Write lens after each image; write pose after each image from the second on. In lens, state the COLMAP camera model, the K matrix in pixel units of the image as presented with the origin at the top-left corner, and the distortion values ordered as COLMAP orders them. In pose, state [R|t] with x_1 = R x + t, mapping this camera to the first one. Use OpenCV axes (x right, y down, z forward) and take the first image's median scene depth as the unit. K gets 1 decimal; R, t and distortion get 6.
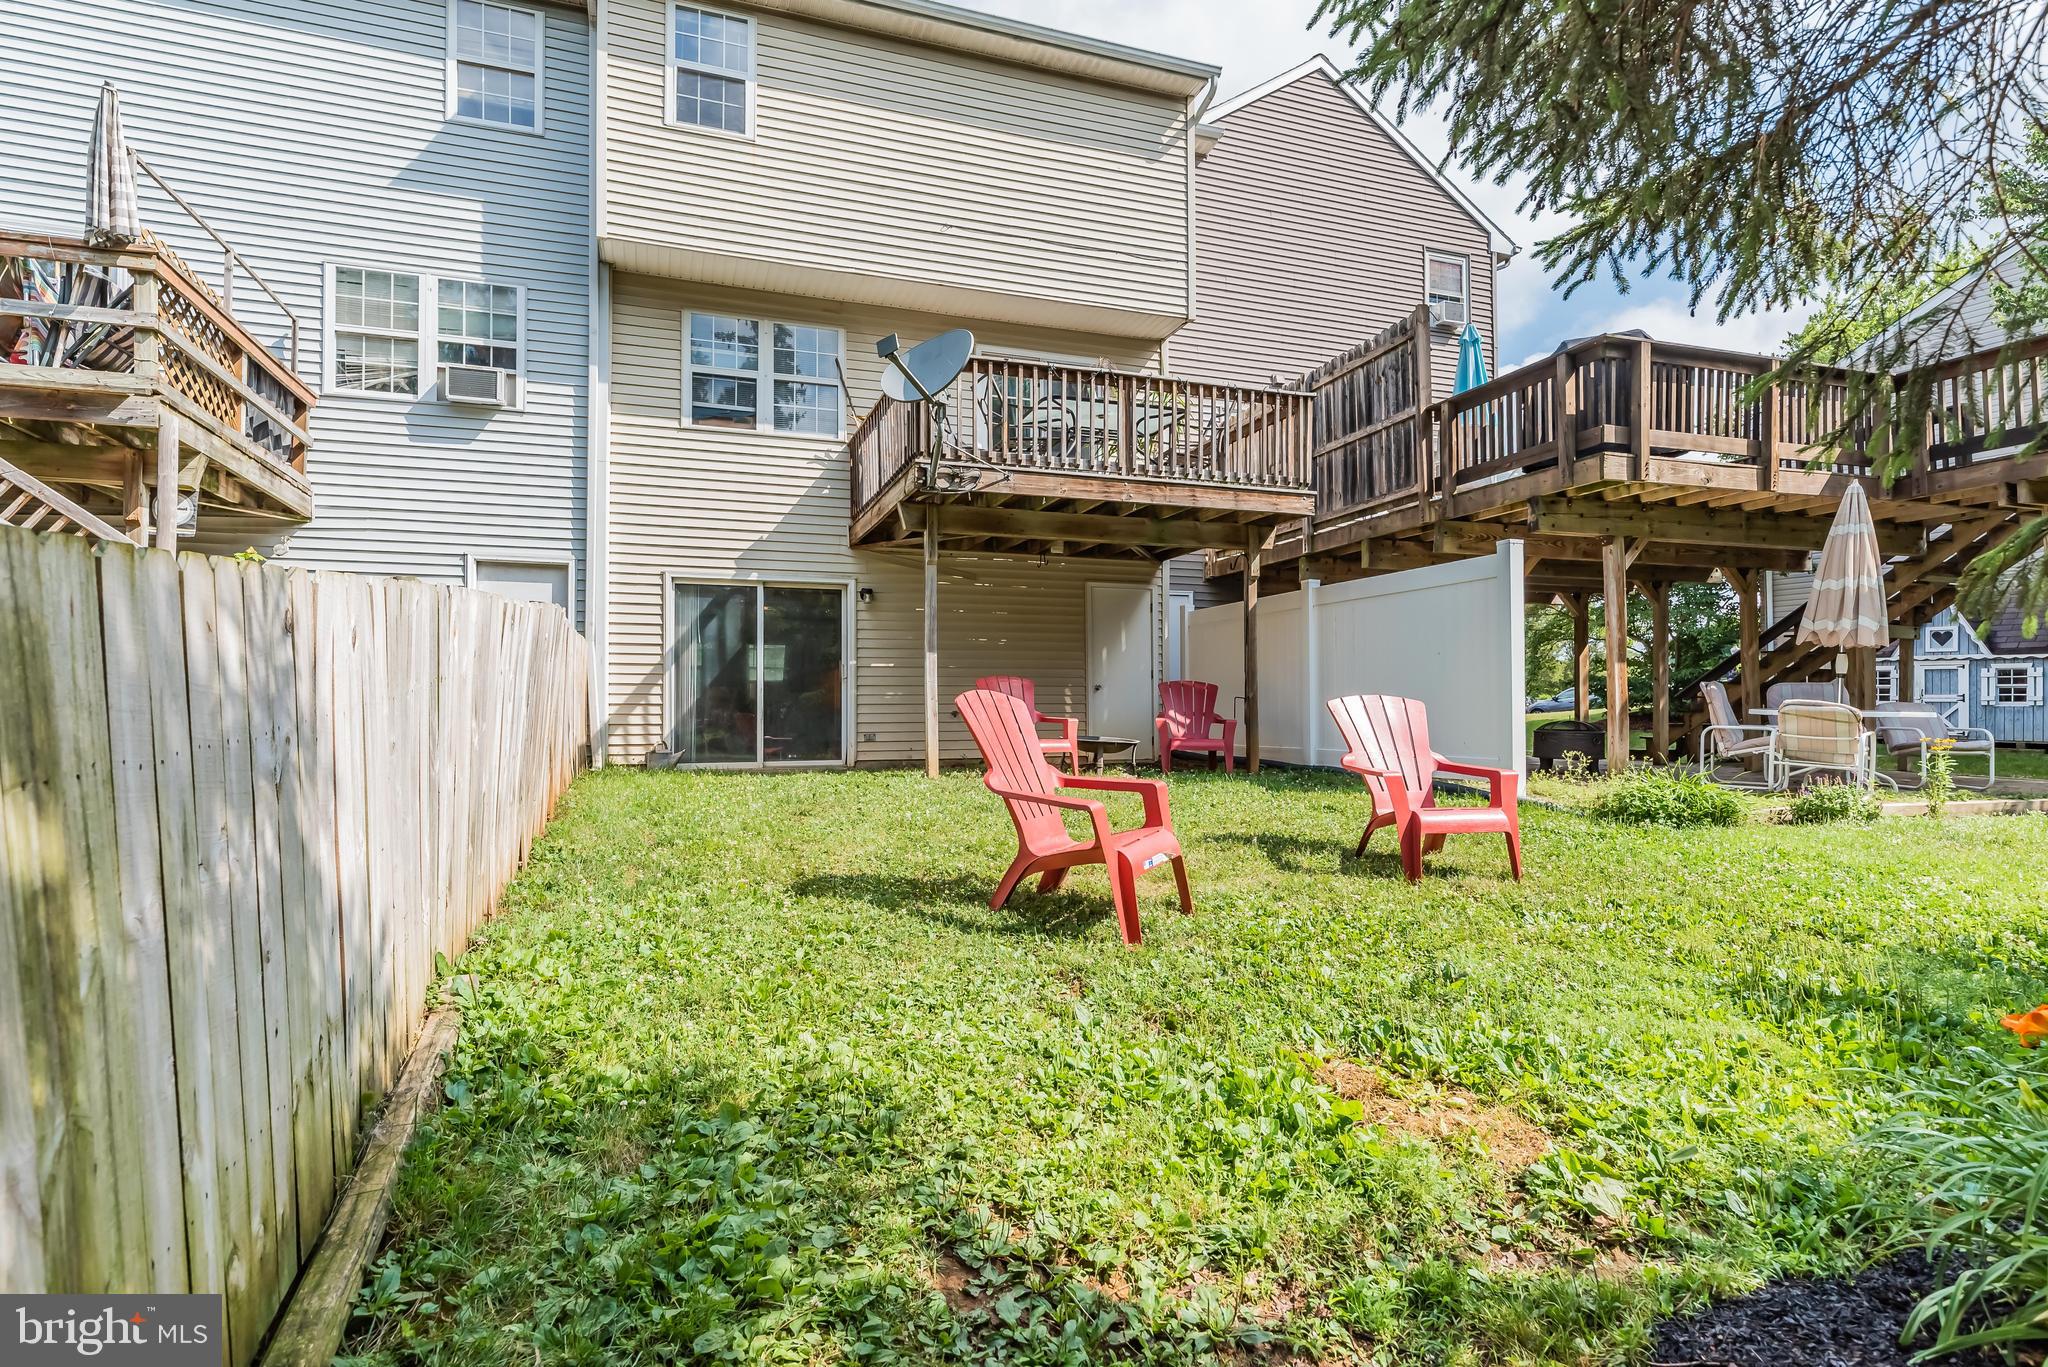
lens RADIAL K [[1040.4, 0, 1053.7], [0, 1040.4, 713.1], [0, 0, 1]] dist [0.003615, 0.000844]
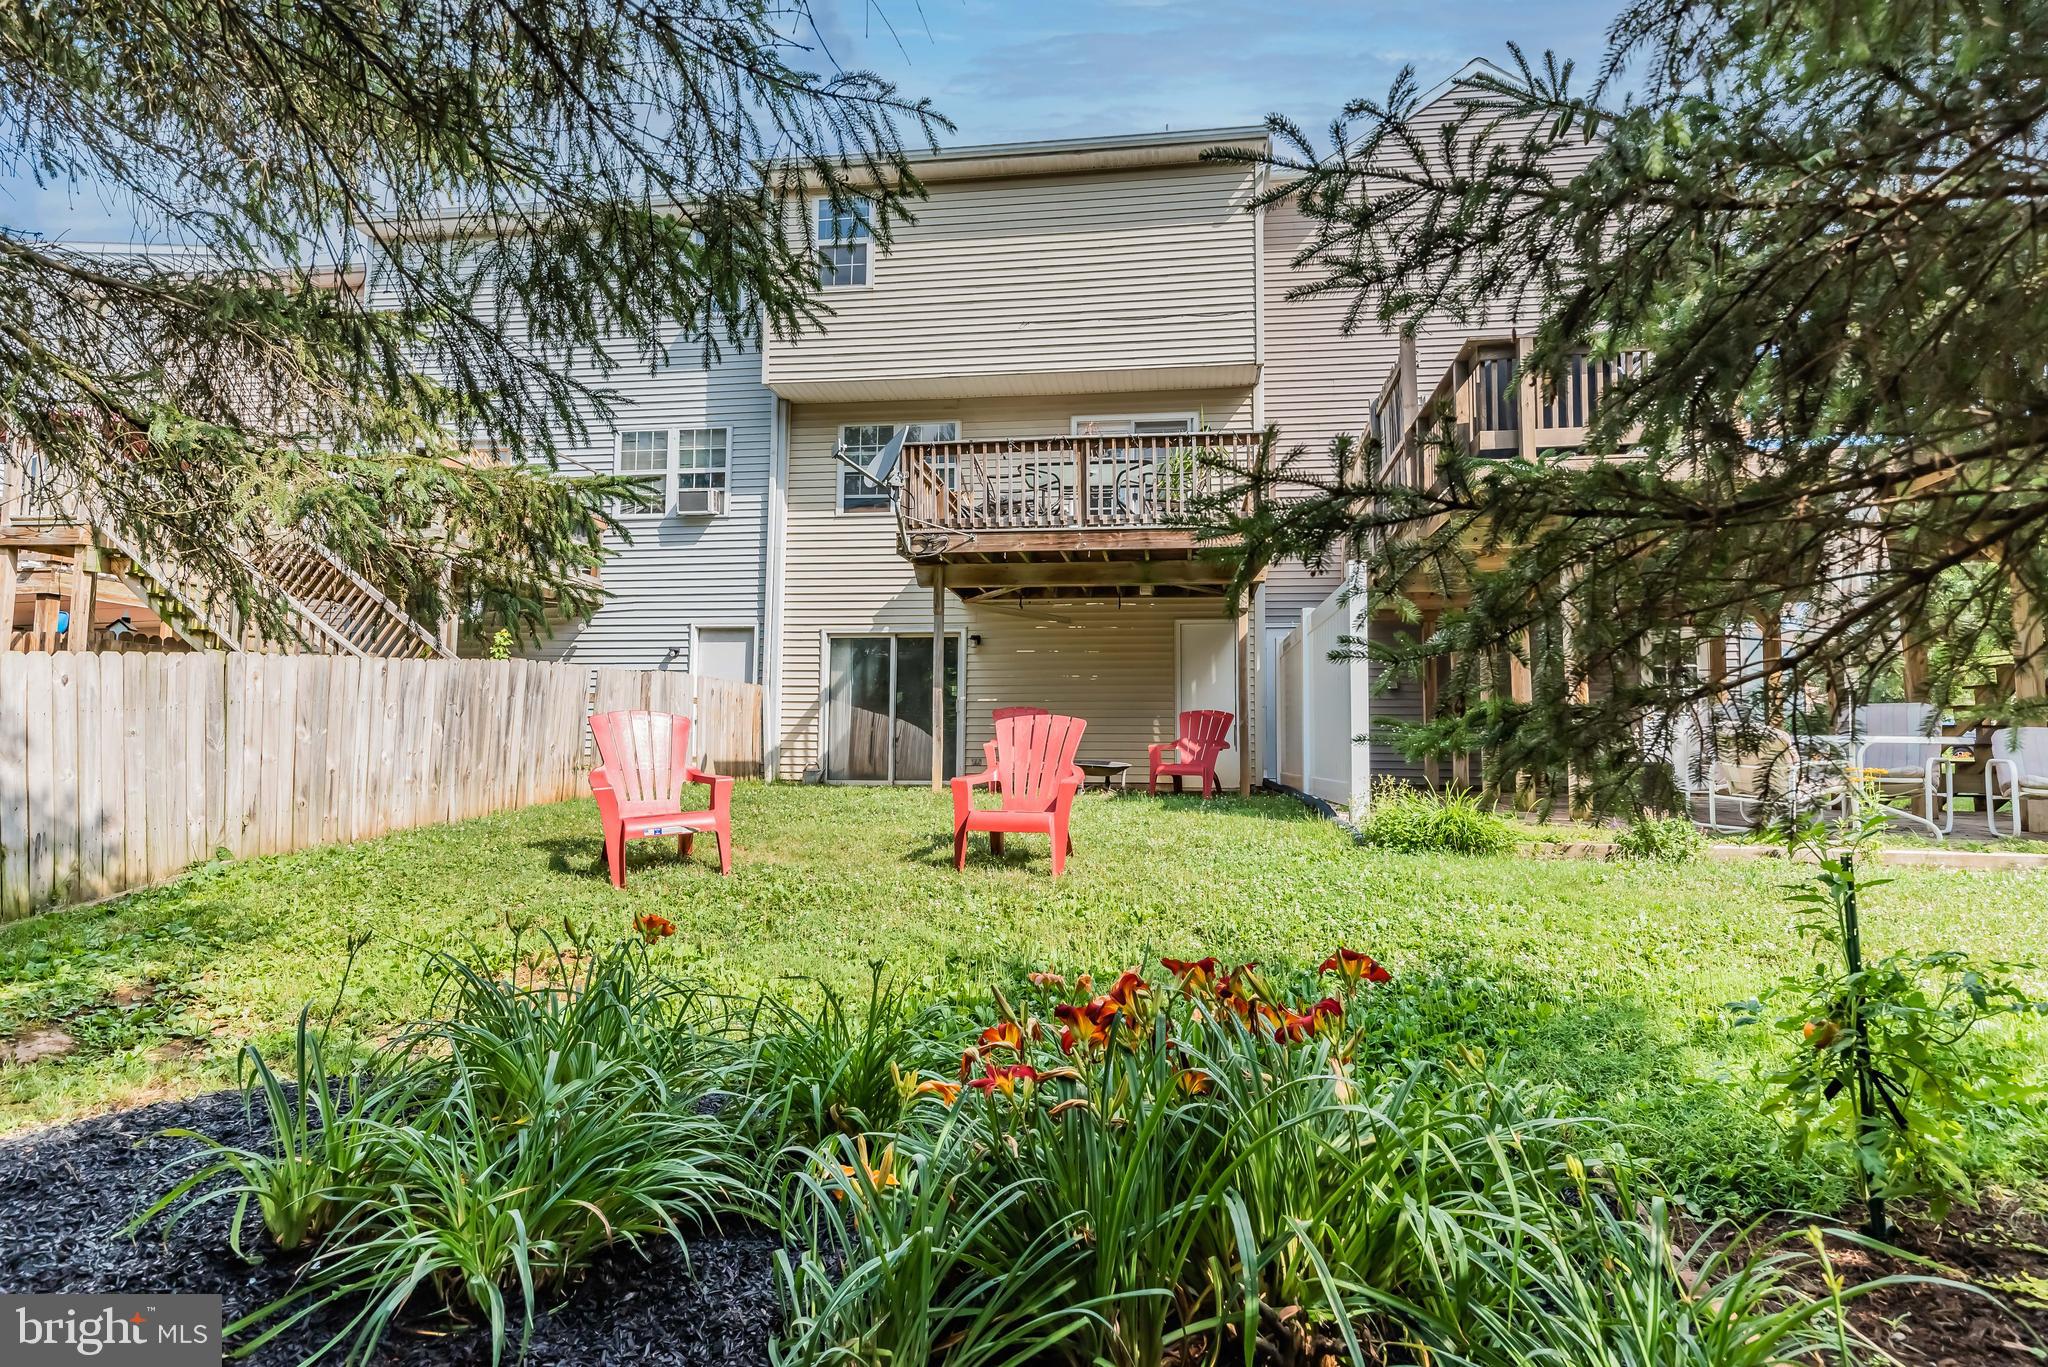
lens RADIAL K [[1040.4, 0, 1053.7], [0, 1040.4, 713.1], [0, 0, 1]] dist [0.003615, 0.000844]
pose [[0.891697, -0.010022, -0.452522, 0.475123], [-0.009359, 0.999133, -0.040571, 0.016834], [0.452536, 0.040412, 0.890830, -0.007705]]
